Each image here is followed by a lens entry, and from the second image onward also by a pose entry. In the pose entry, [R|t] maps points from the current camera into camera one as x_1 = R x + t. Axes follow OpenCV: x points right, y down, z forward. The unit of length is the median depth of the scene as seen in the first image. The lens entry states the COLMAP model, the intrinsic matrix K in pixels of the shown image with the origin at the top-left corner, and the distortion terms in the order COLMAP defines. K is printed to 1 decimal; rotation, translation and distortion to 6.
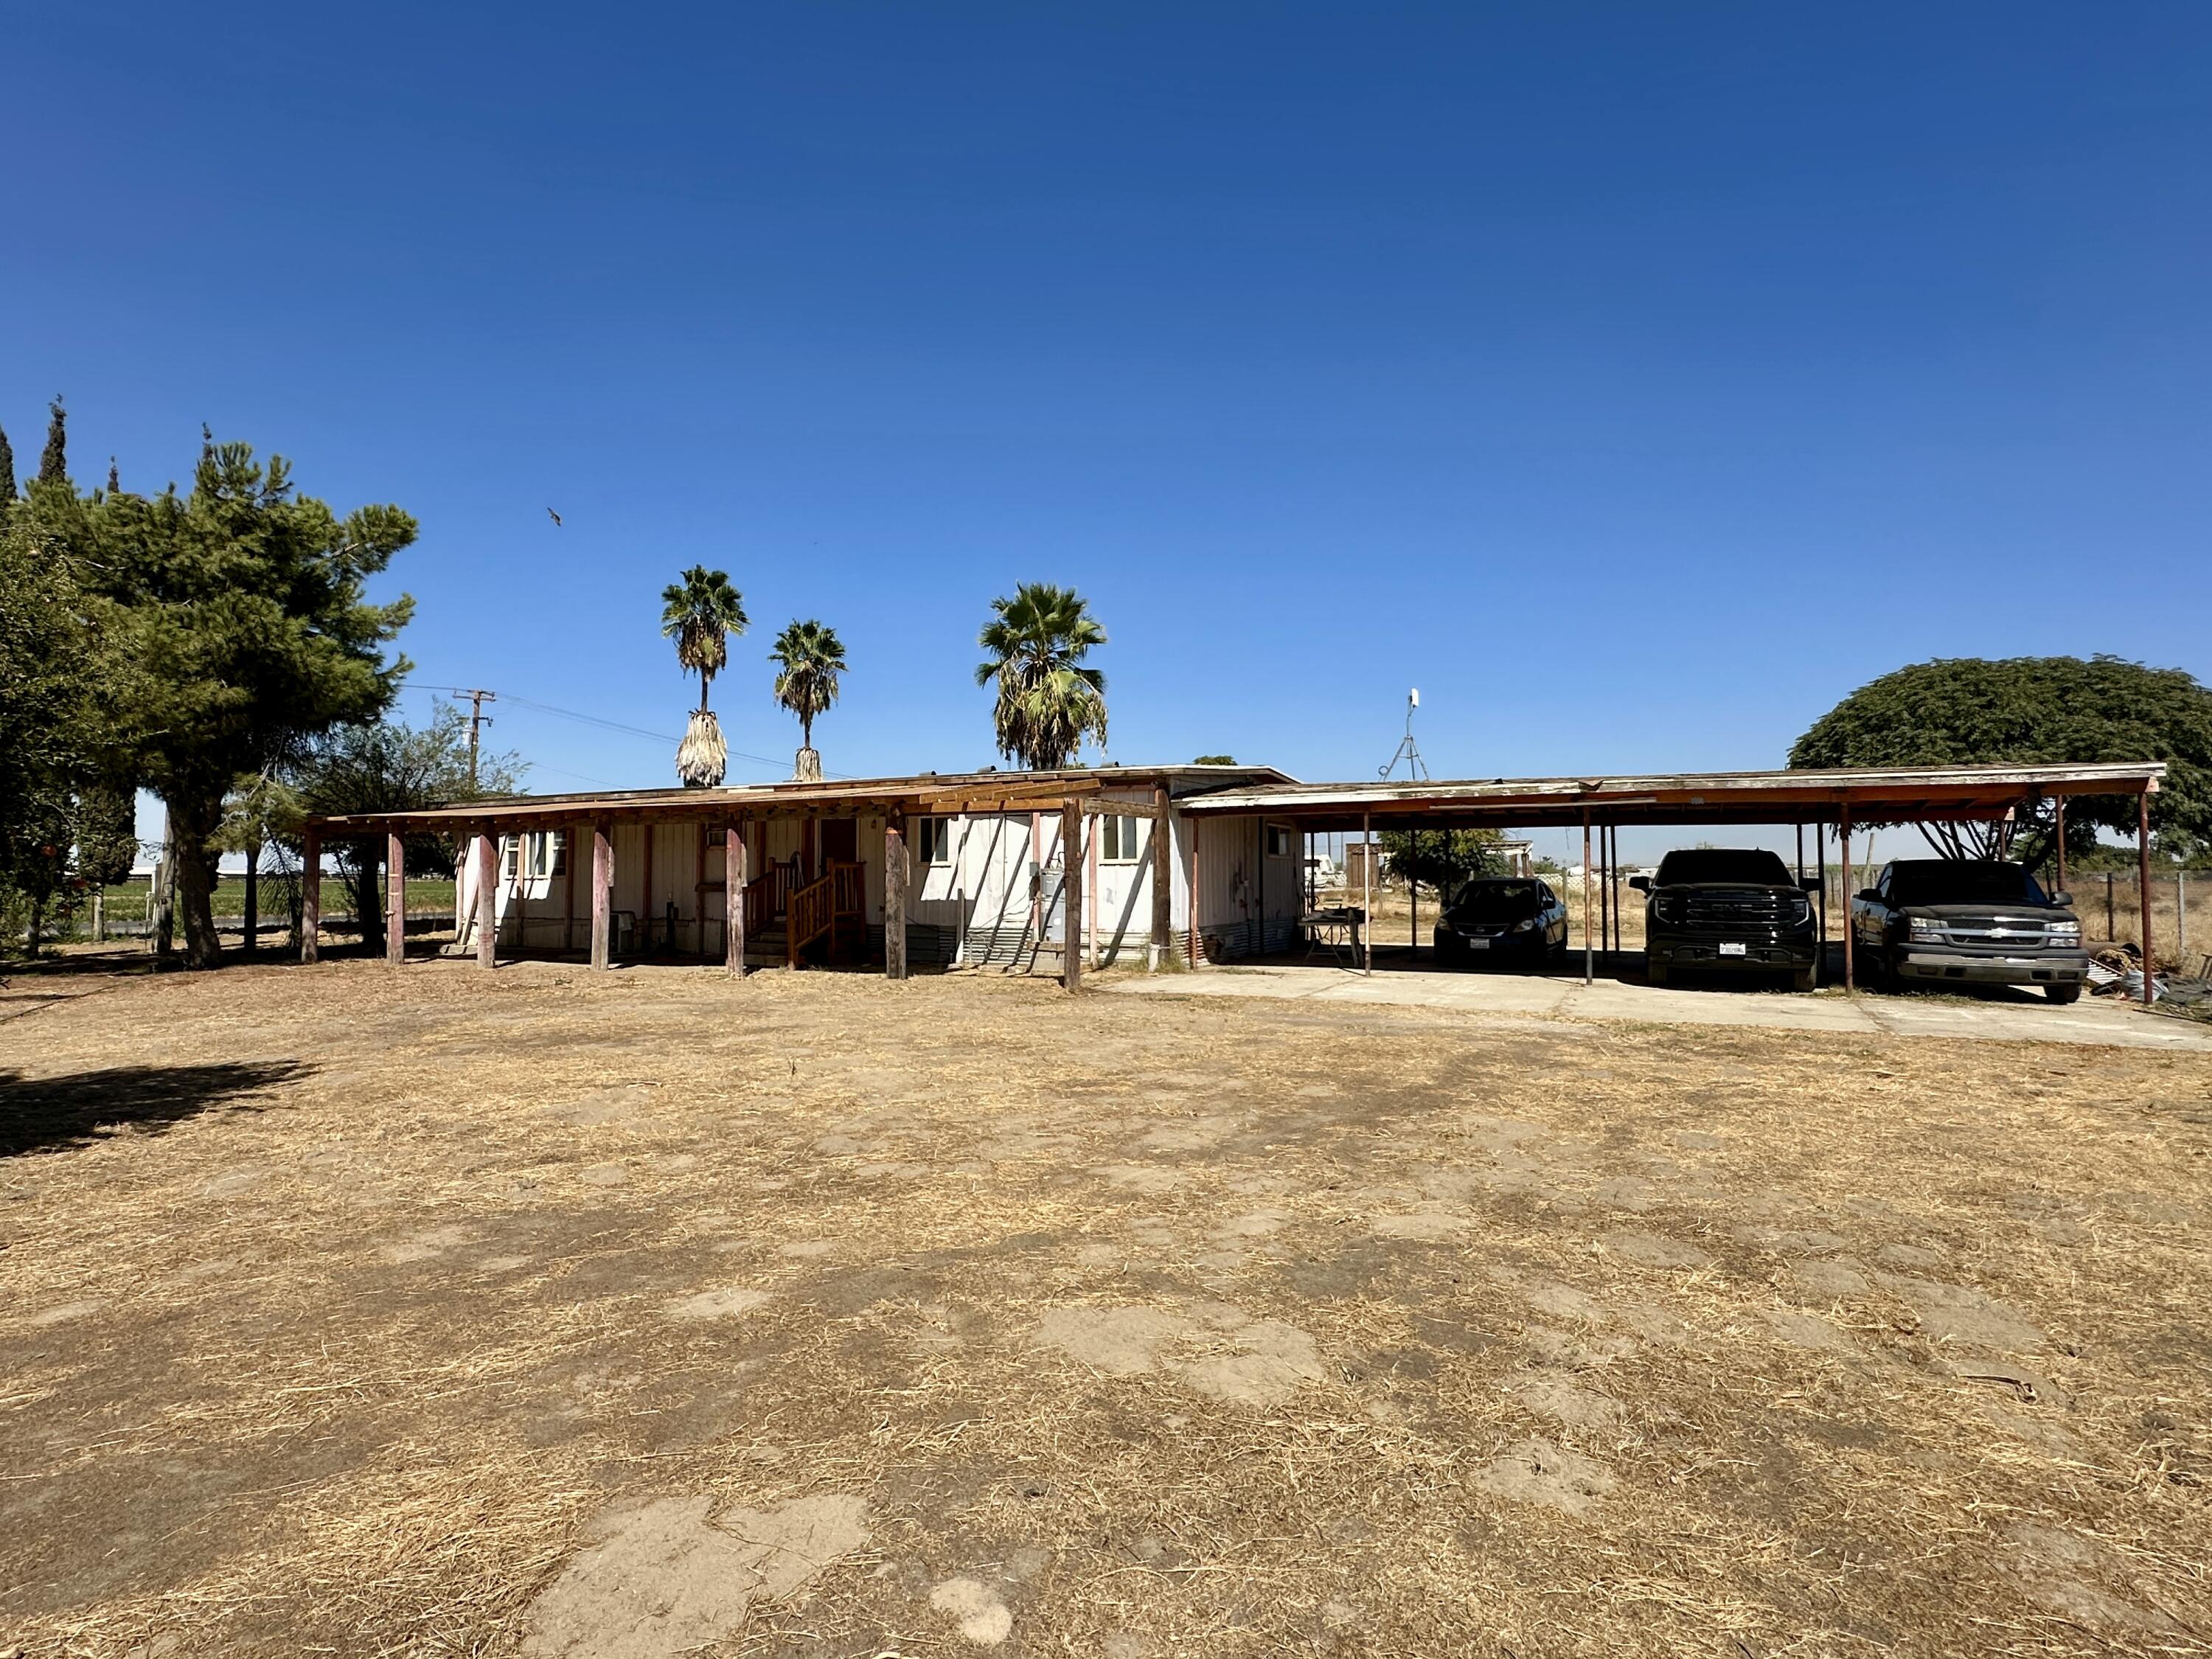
lens RADIAL K [[1175.1, 0, 1104.5], [0, 1175.1, 831.2], [0, 0, 1]] dist [0.005177, 0.000236]
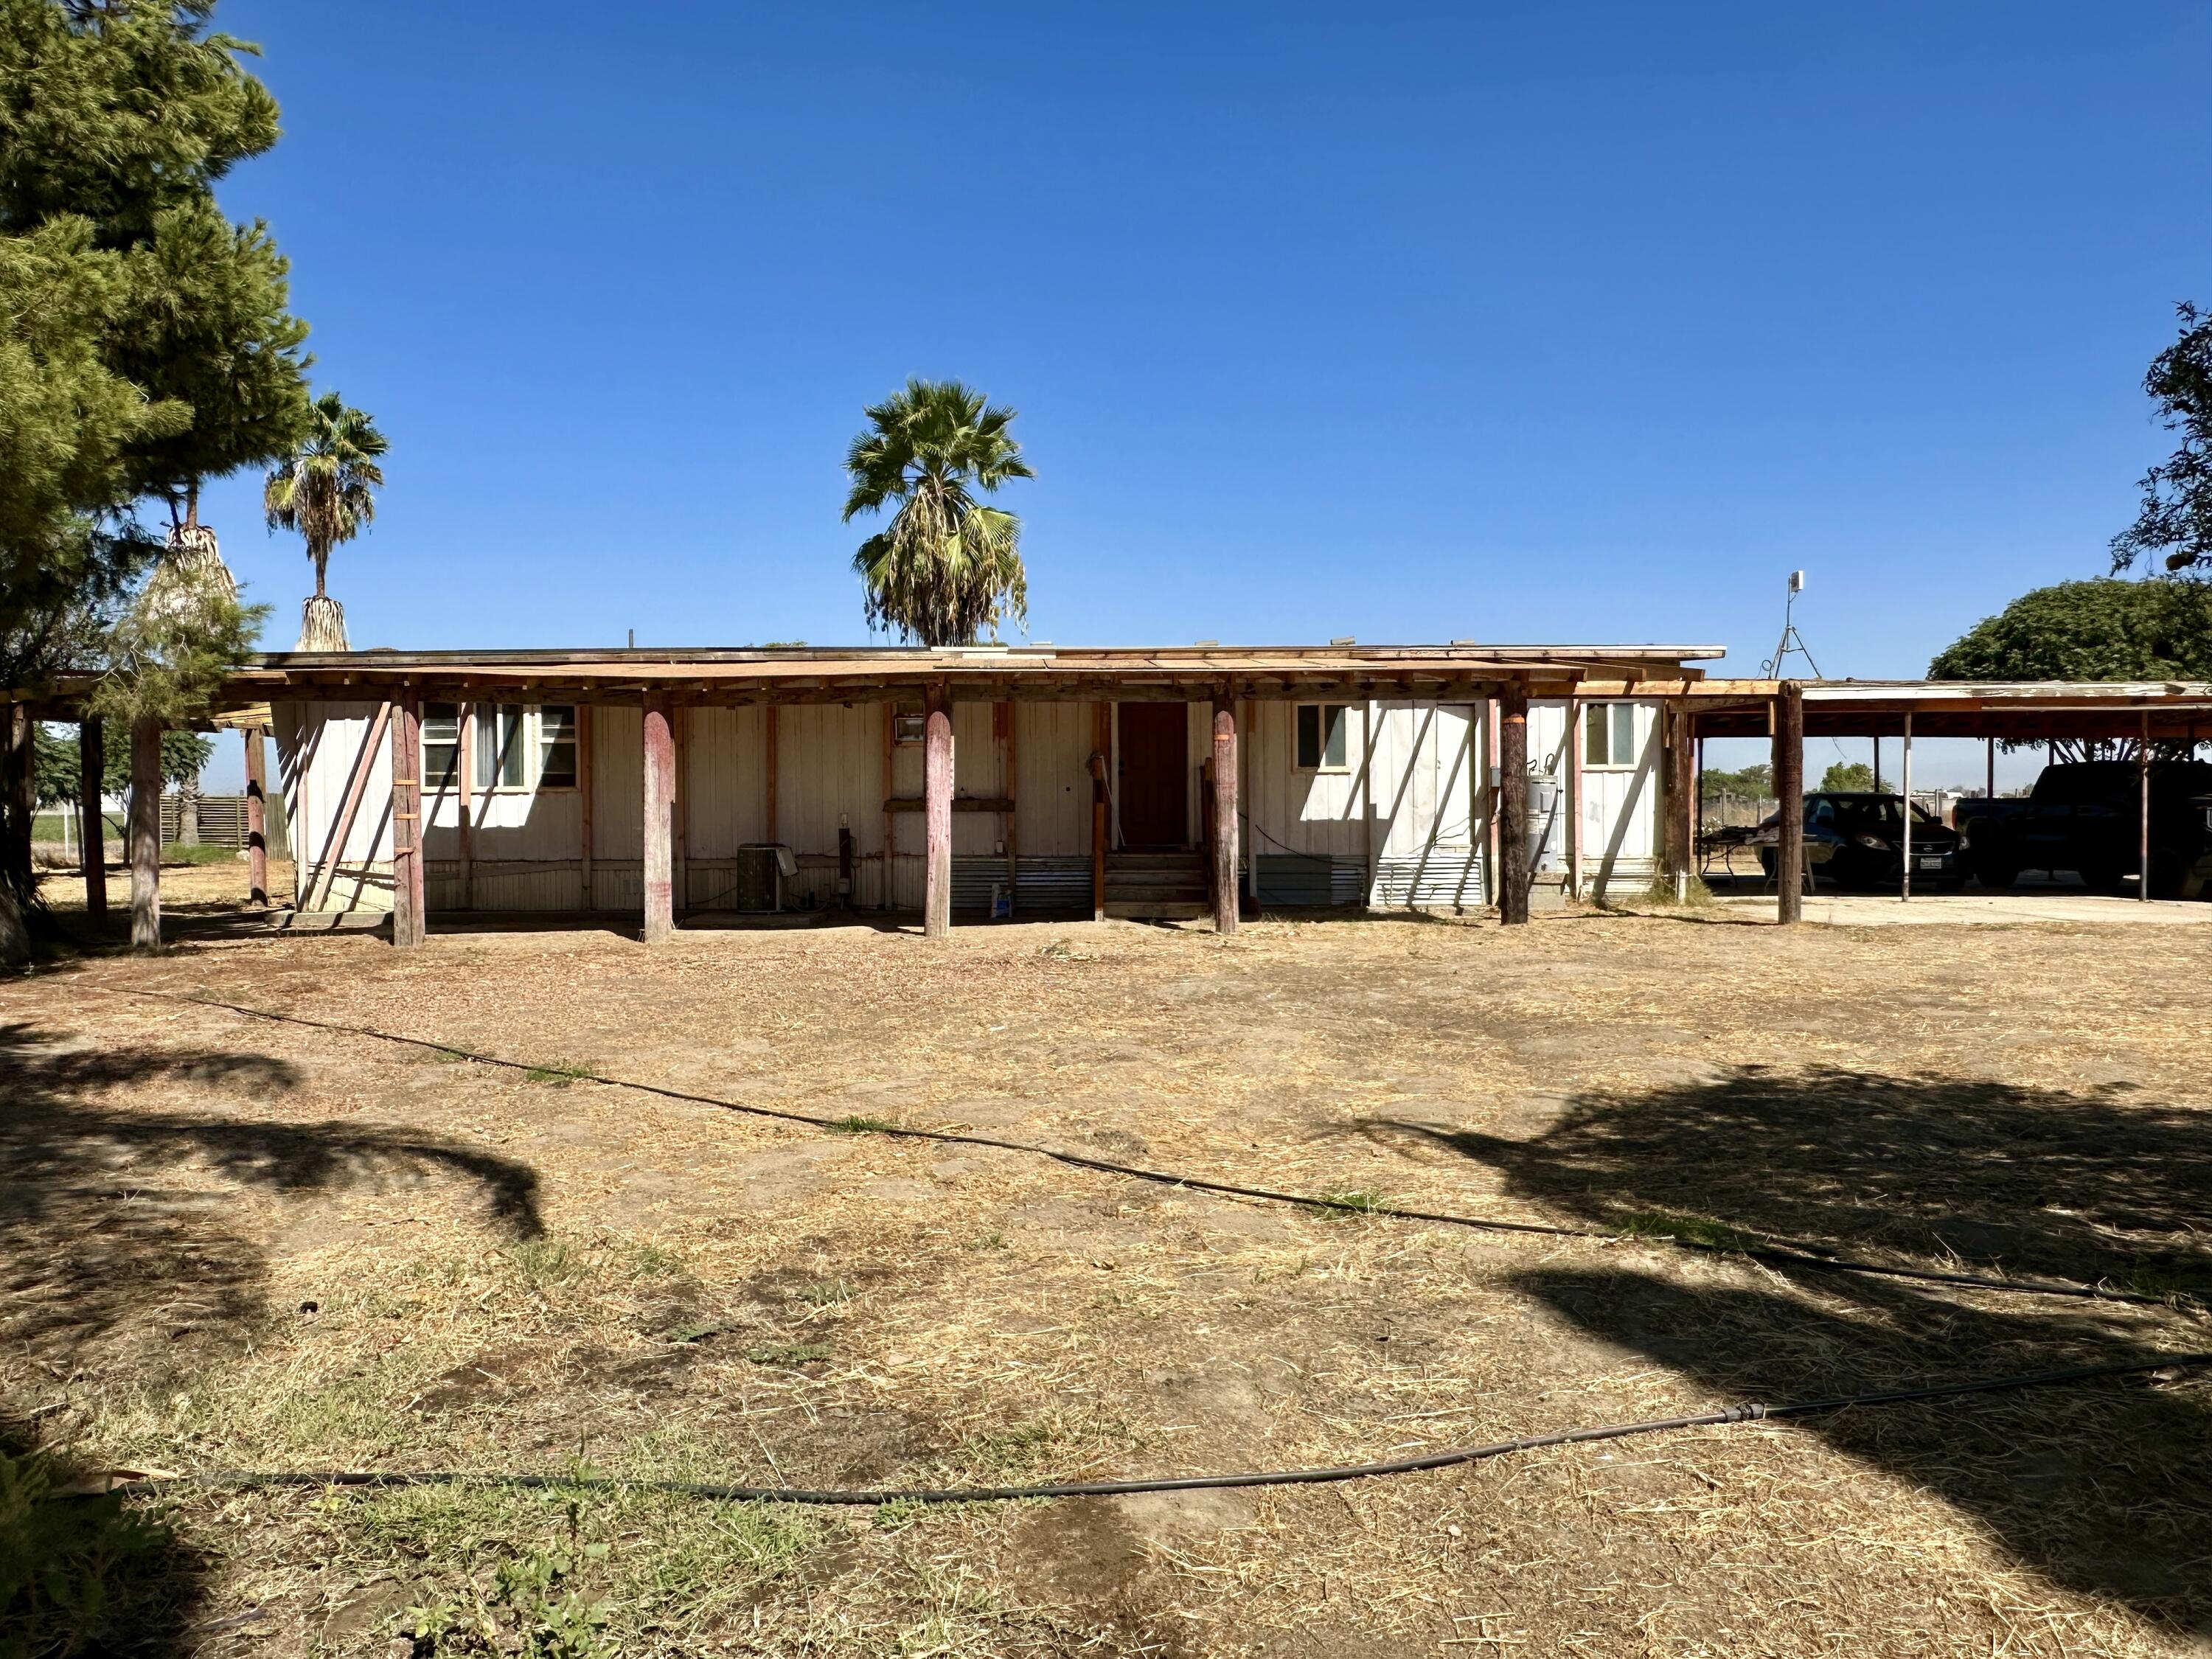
lens RADIAL K [[1467.0, 0, 1103.2], [0, 1467.0, 824.0], [0, 0, 1]] dist [-0.018349, 0.000294]
pose [[0.885498, -0.009935, 0.464537, -0.621596], [-0.015242, 0.998612, 0.050411, 0.016693], [-0.464393, -0.051719, 0.884118, 0.249102]]
